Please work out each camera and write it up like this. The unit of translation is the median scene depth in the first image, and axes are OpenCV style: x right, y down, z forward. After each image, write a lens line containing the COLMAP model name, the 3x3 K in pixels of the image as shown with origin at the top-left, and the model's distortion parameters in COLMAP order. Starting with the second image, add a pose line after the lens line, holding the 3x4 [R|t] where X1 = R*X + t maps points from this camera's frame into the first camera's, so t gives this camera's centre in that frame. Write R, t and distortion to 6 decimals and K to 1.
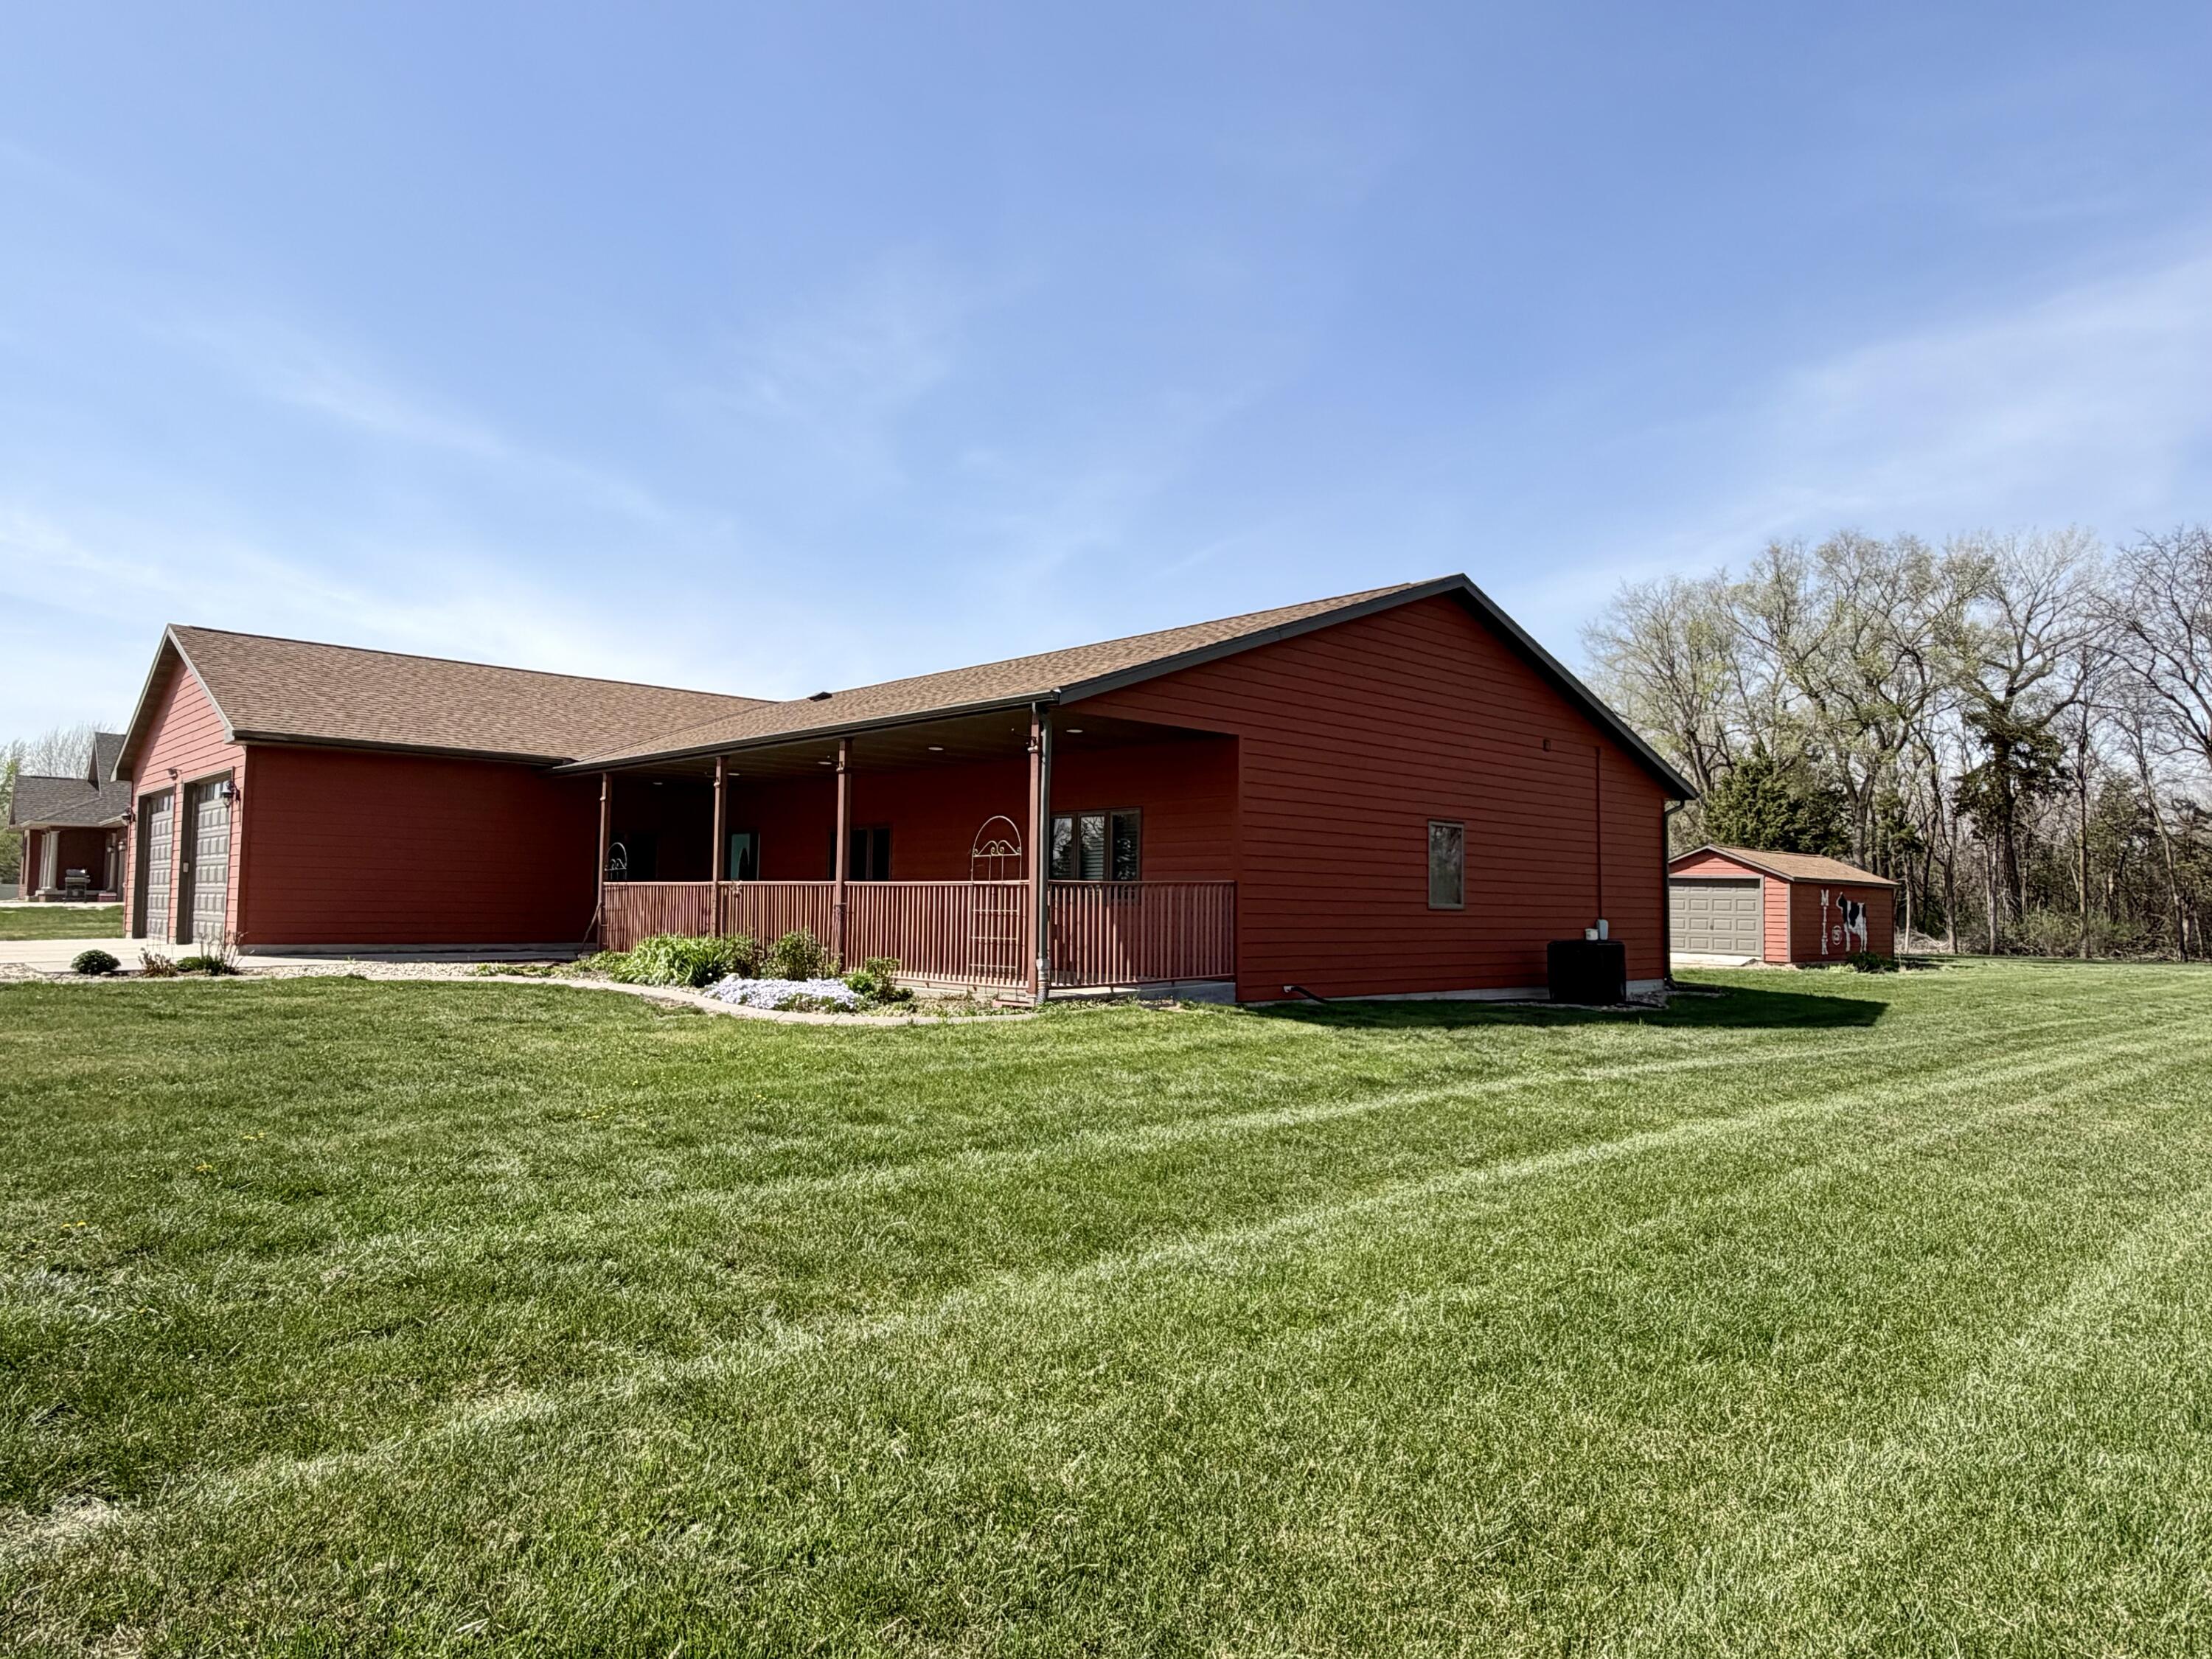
lens RADIAL K [[1367.1, 0, 1113.0], [0, 1367.1, 826.3], [0, 0, 1]] dist [-0.001285, -0.000585]
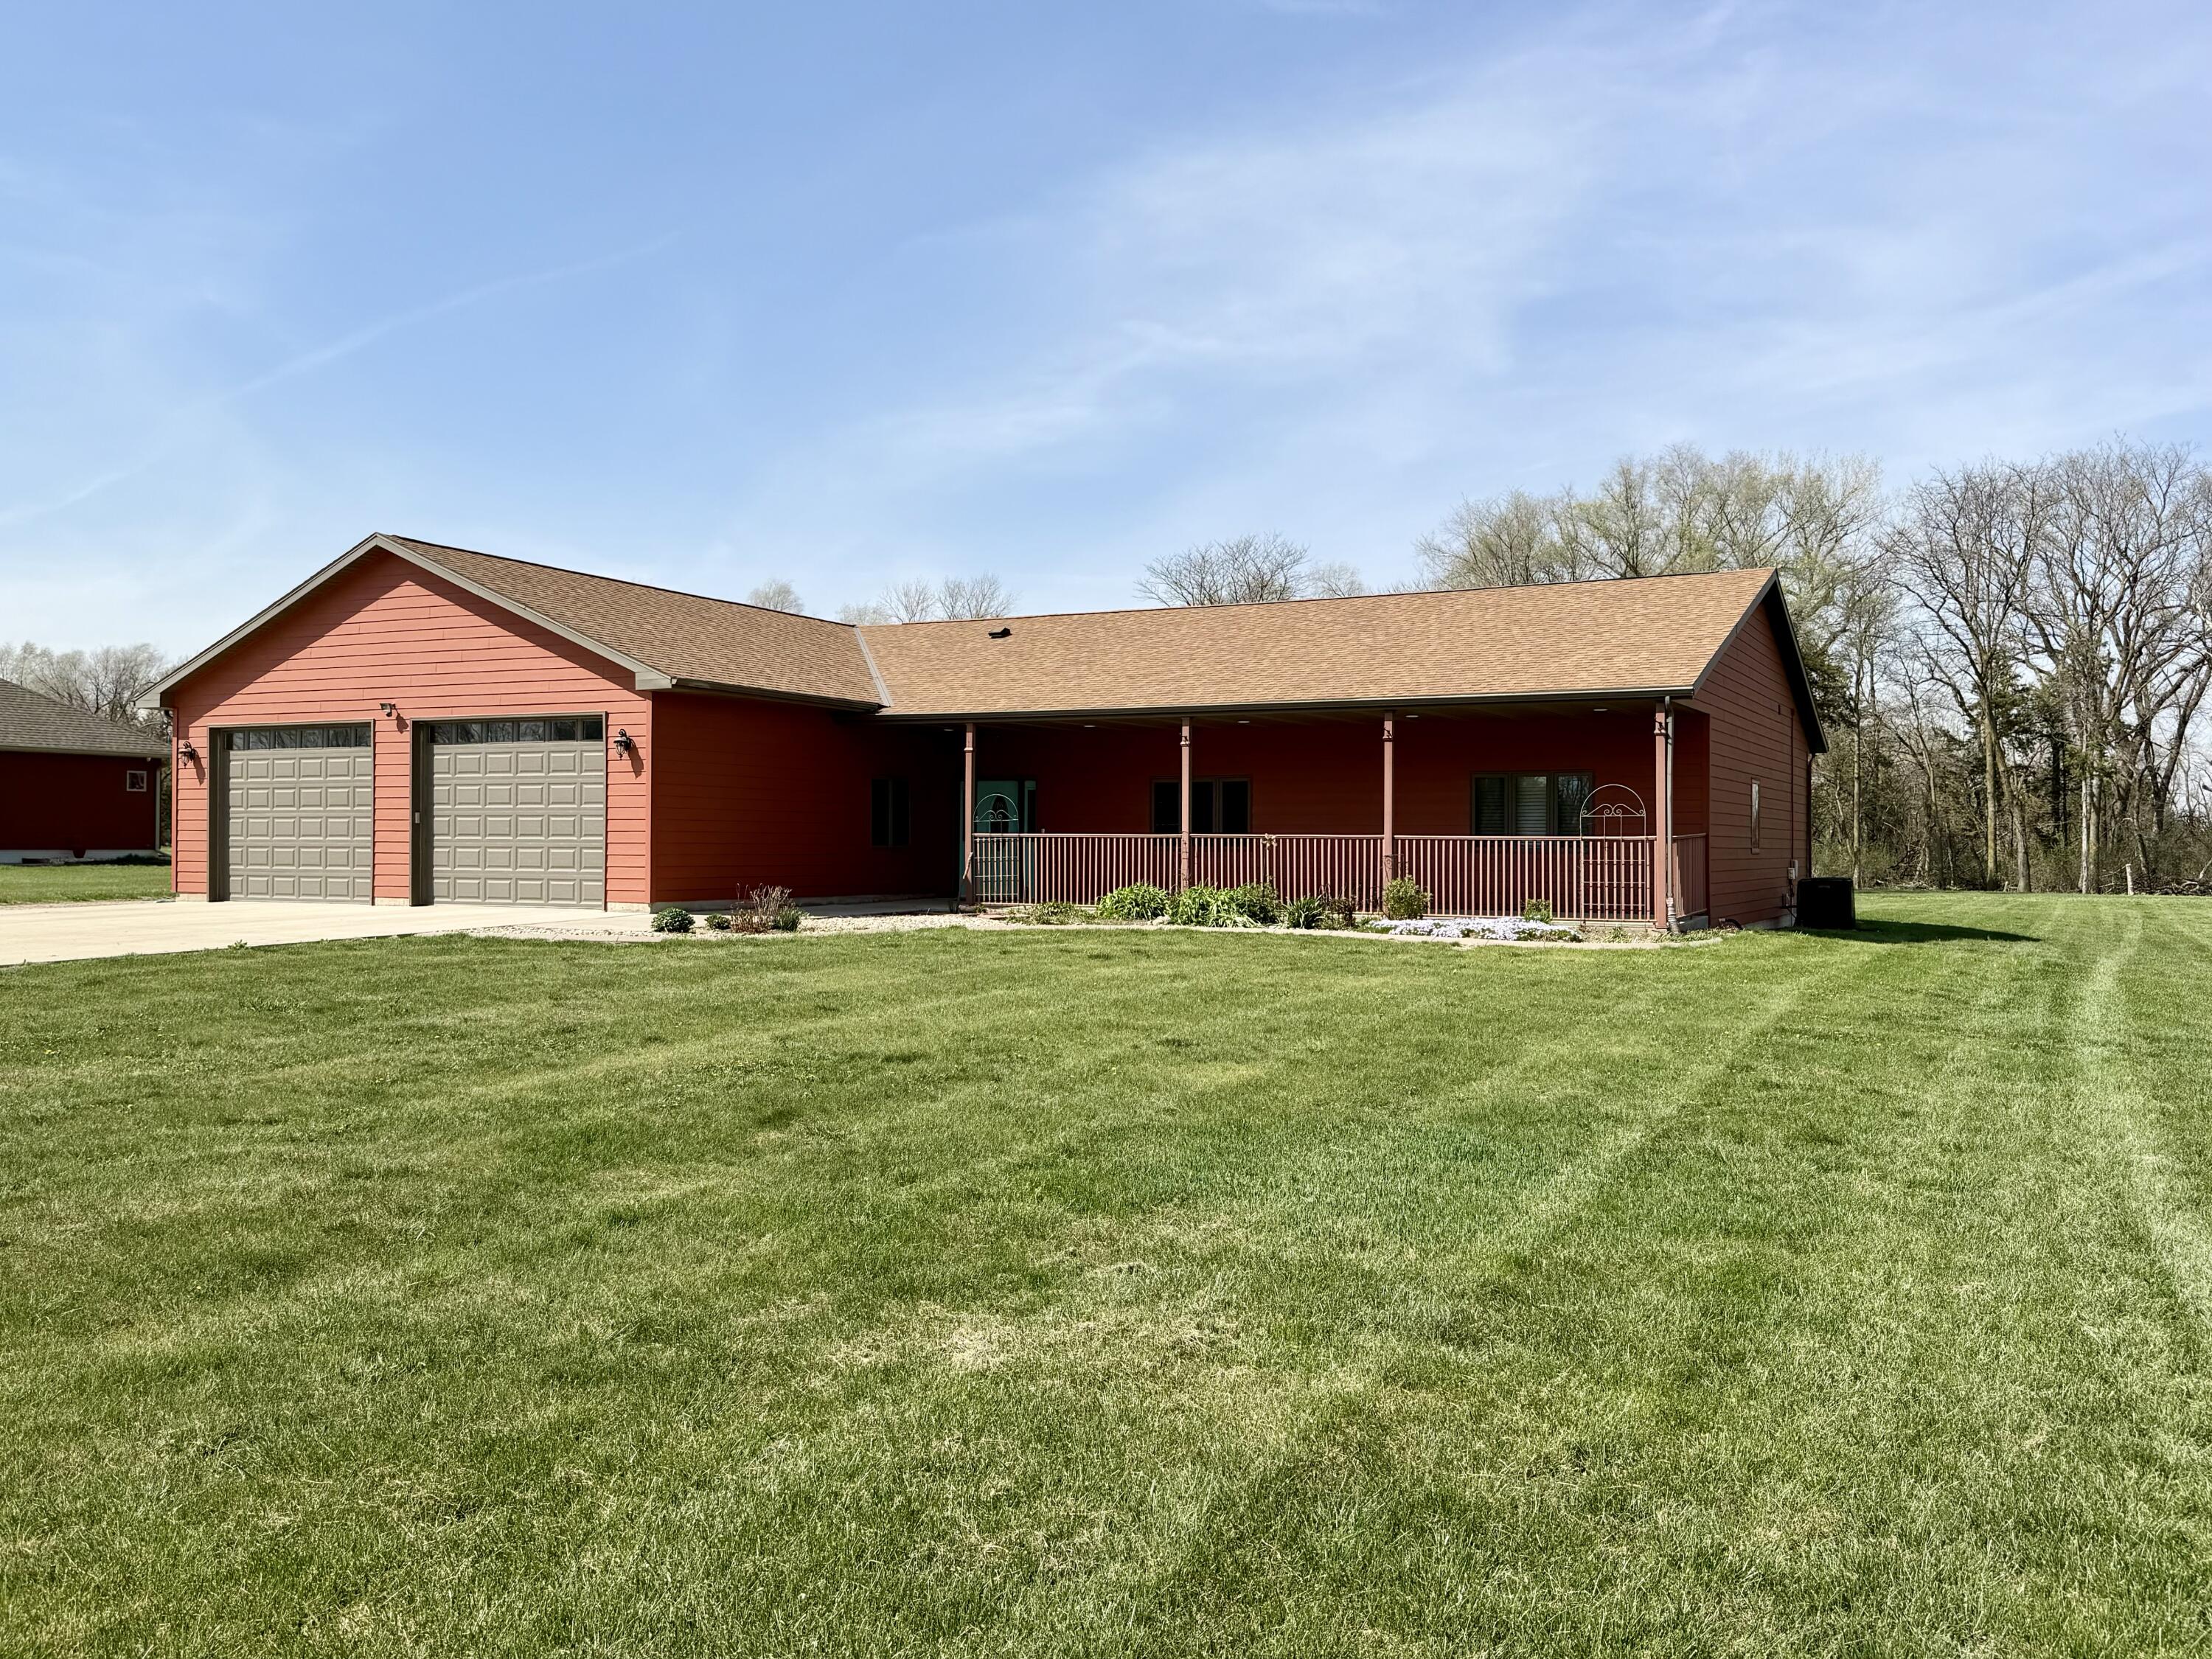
lens RADIAL K [[1822.7, 0, 1106.0], [0, 1822.7, 829.5], [0, 0, 1]] dist [0.149845, -0.000595]
pose [[0.939323, -0.006683, 0.342968, -0.735373], [-0.012370, 0.998500, 0.053335, -0.033720], [-0.342810, -0.054341, 0.937832, -0.280320]]
